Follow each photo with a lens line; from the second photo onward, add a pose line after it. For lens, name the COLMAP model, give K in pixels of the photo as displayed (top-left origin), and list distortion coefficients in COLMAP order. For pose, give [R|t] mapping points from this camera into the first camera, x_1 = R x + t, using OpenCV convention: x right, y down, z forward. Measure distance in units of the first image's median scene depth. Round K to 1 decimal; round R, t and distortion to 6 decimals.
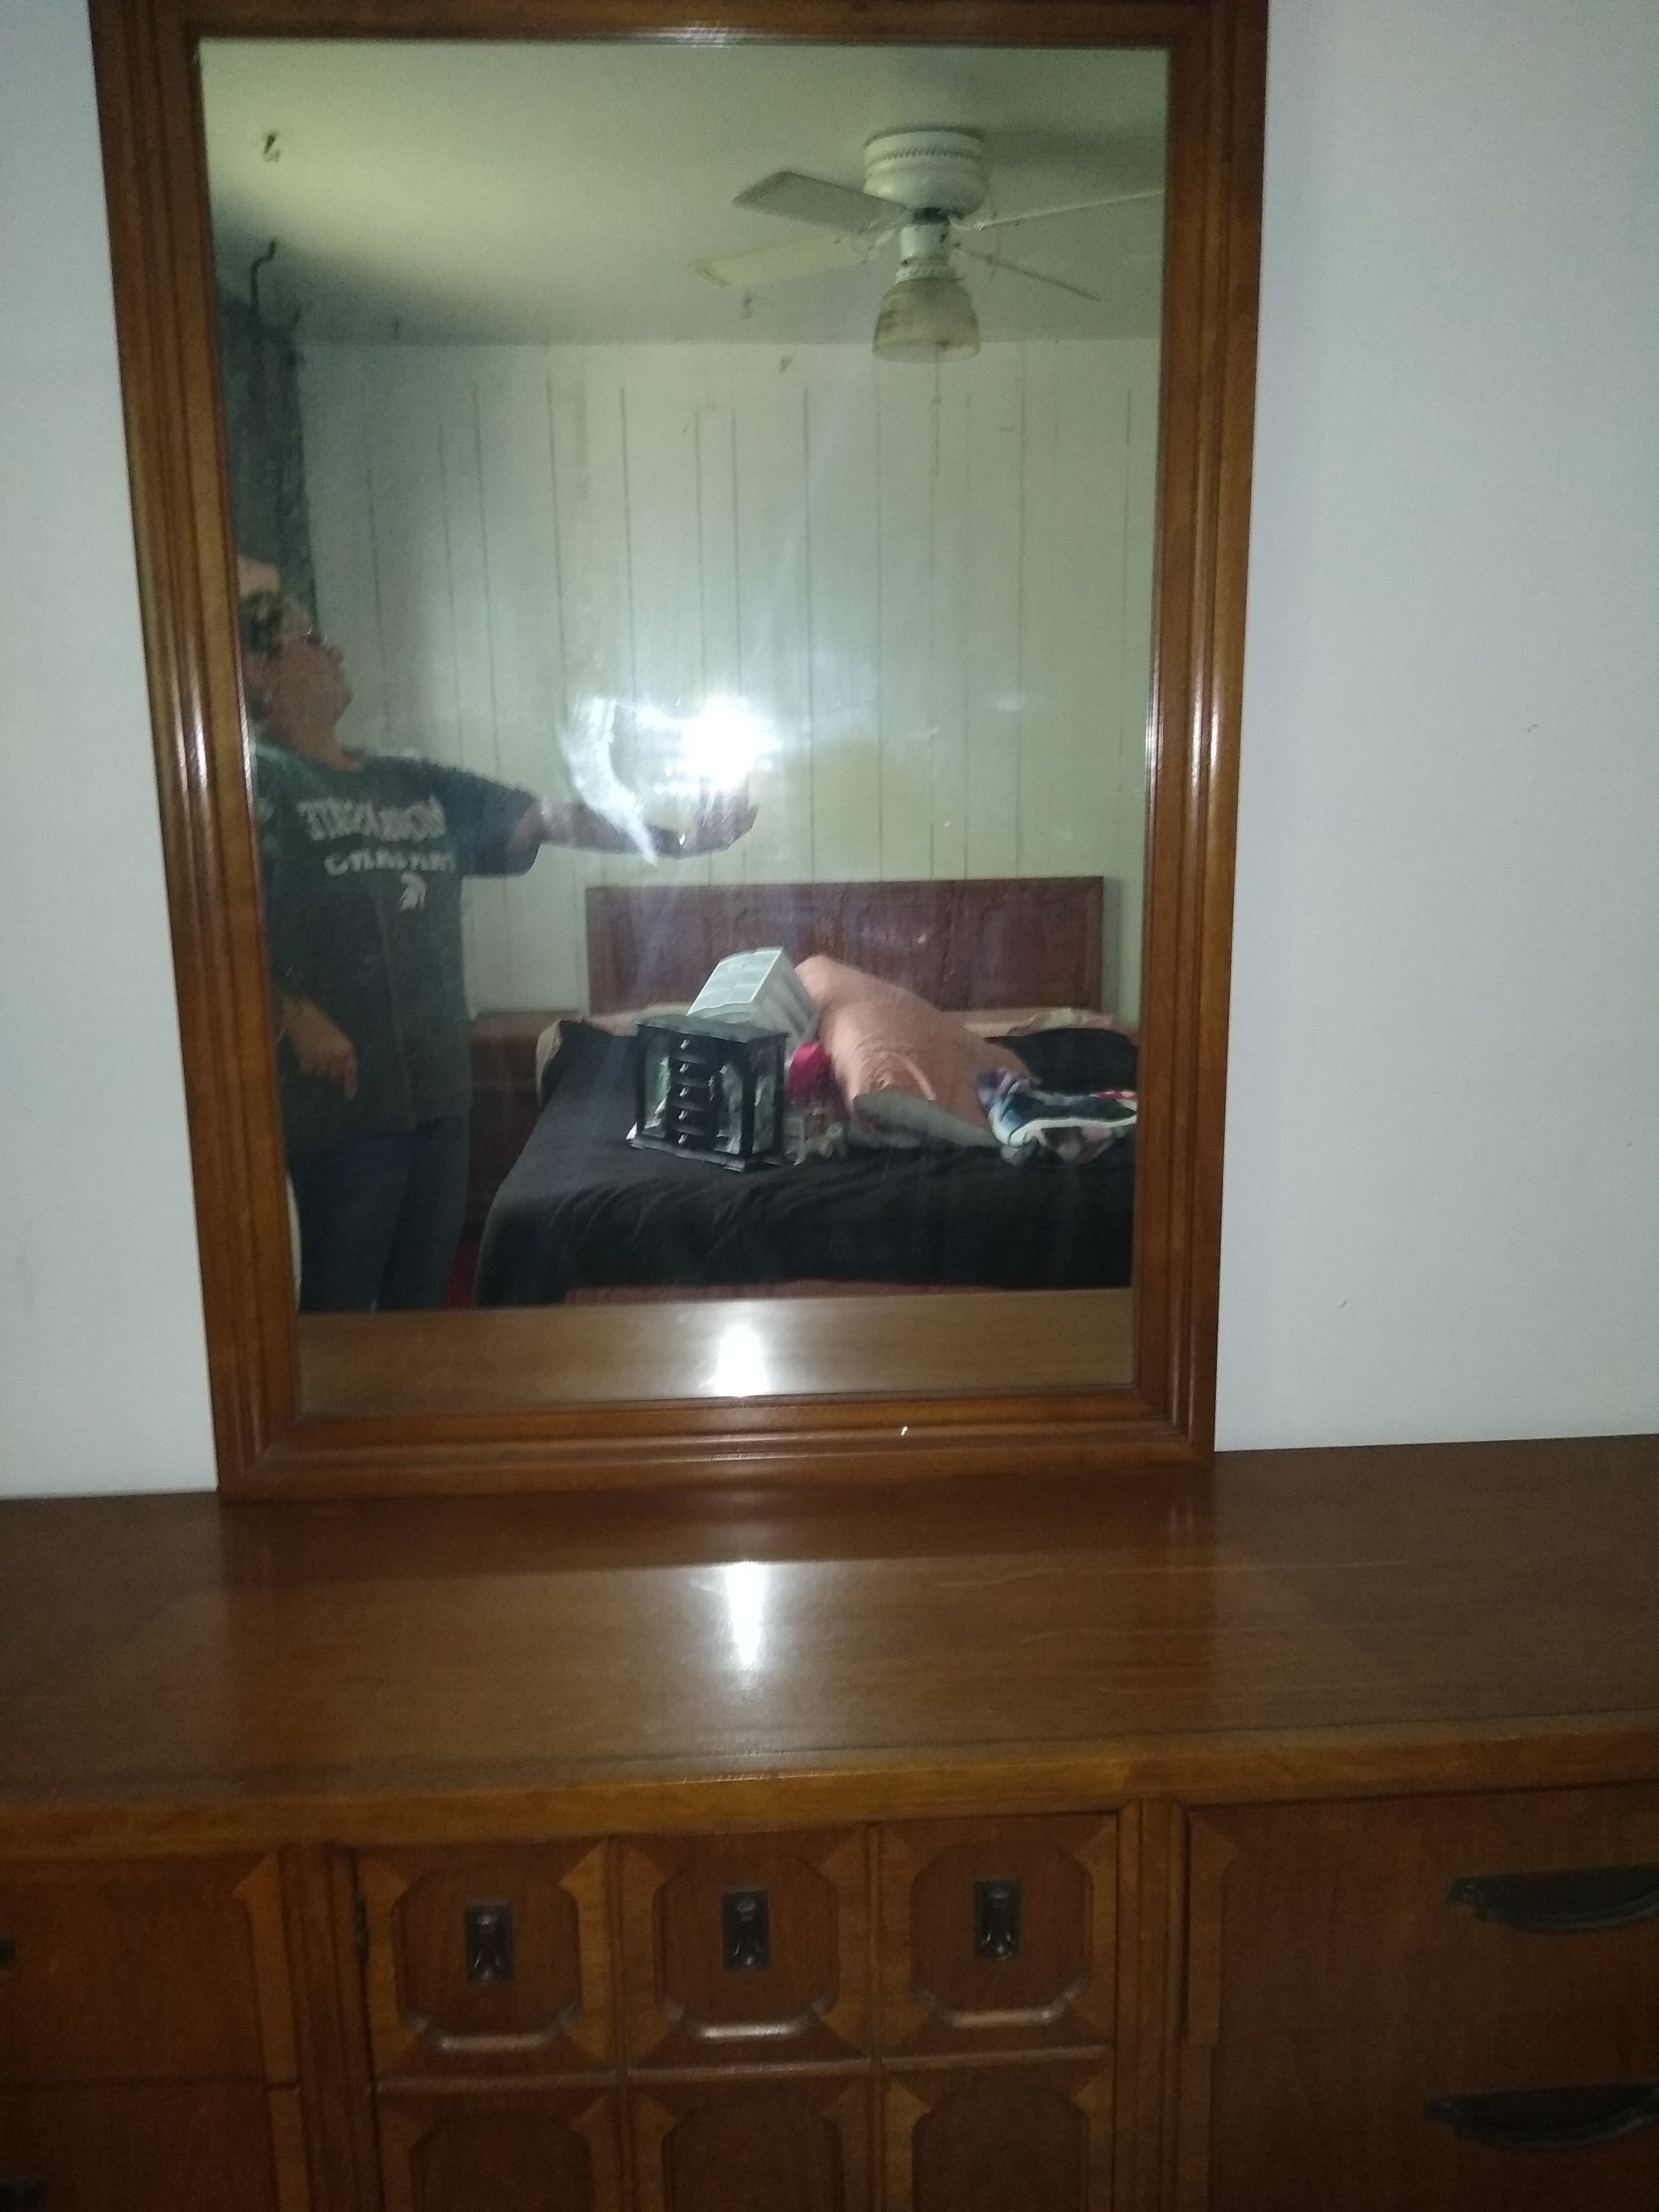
lens RADIAL K [[1754.3, 0, 846.8], [0, 1754.3, 1103.6], [0, 0, 1]] dist [0.043856, -0.093703]
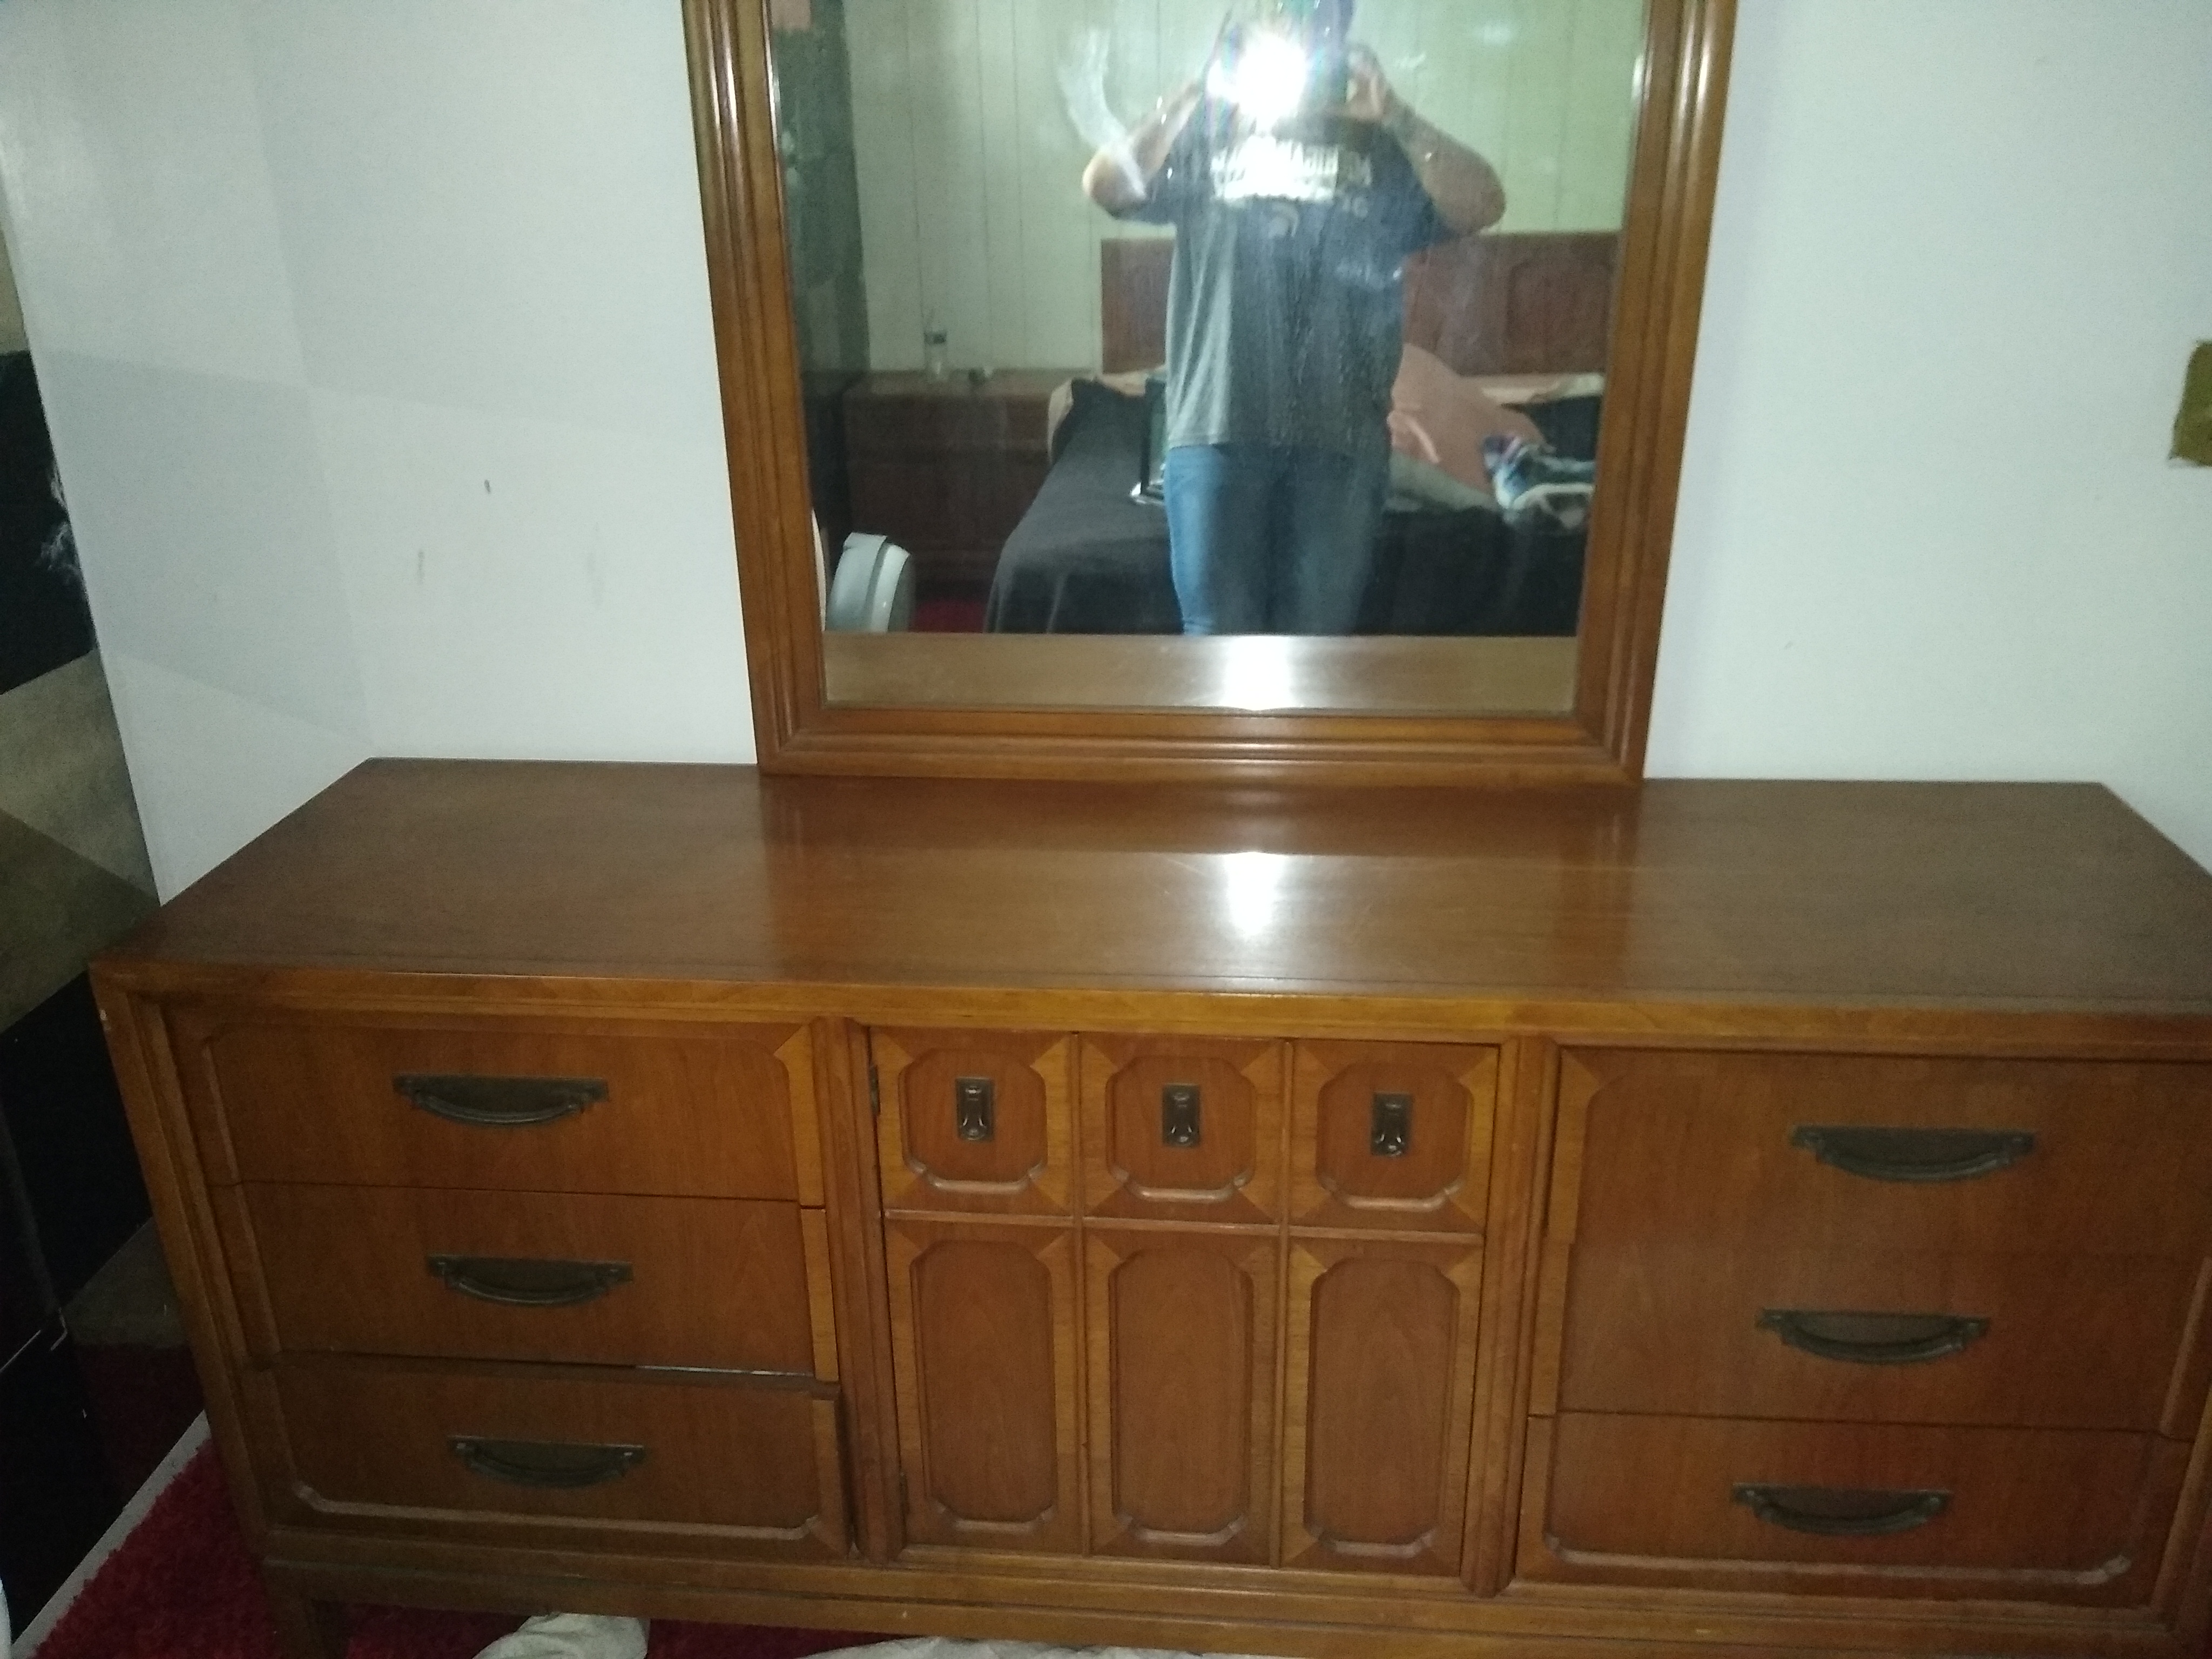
lens RADIAL K [[1754.3, 0, 1095.7], [0, 1754.3, 847.0], [0, 0, 1]] dist [0.043856, -0.093703]
pose [[0.988387, 0.055796, -0.141343, 0.044427], [-0.025571, 0.977957, 0.207237, 0.035184], [0.149790, -0.201216, 0.968026, -0.141757]]
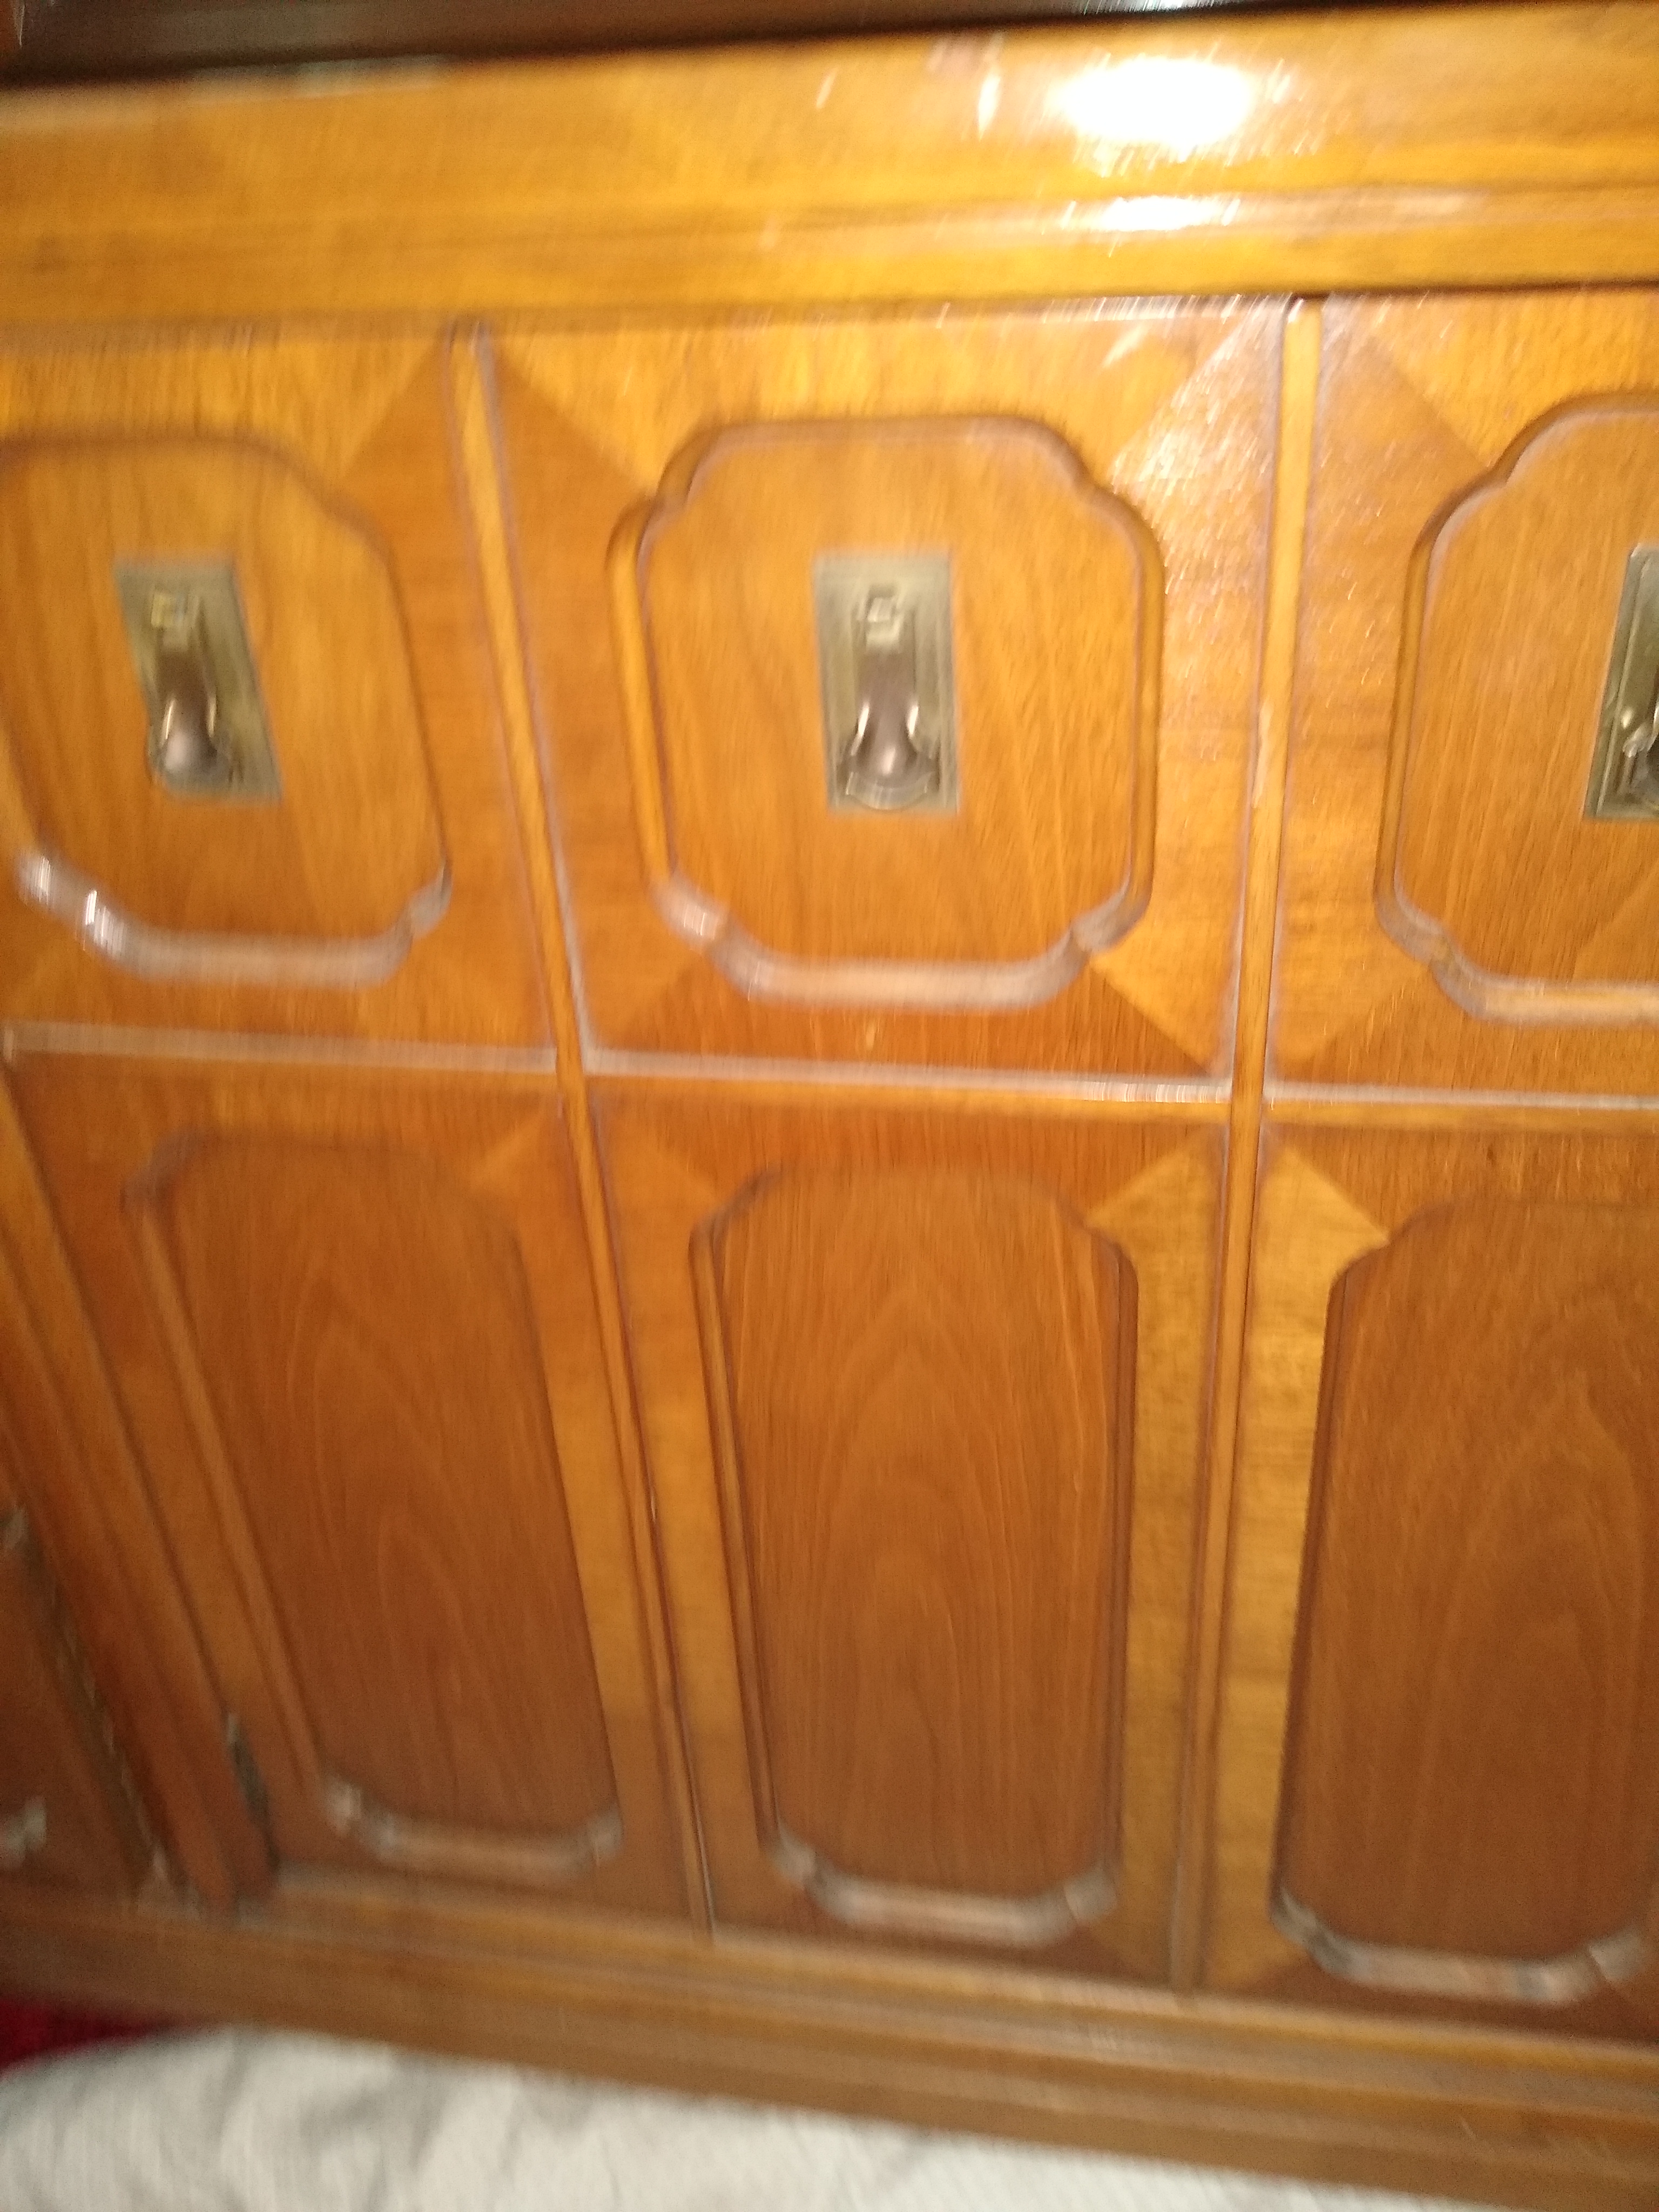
lens RADIAL K [[1754.3, 0, 835.7], [0, 1754.3, 1103.9], [0, 0, 1]] dist [0.043856, -0.093703]
pose [[0.970511, 0.084161, -0.225887, 0.016304], [-0.002865, 0.941033, 0.338303, 0.414683], [0.241039, -0.327680, 0.913524, 0.636861]]
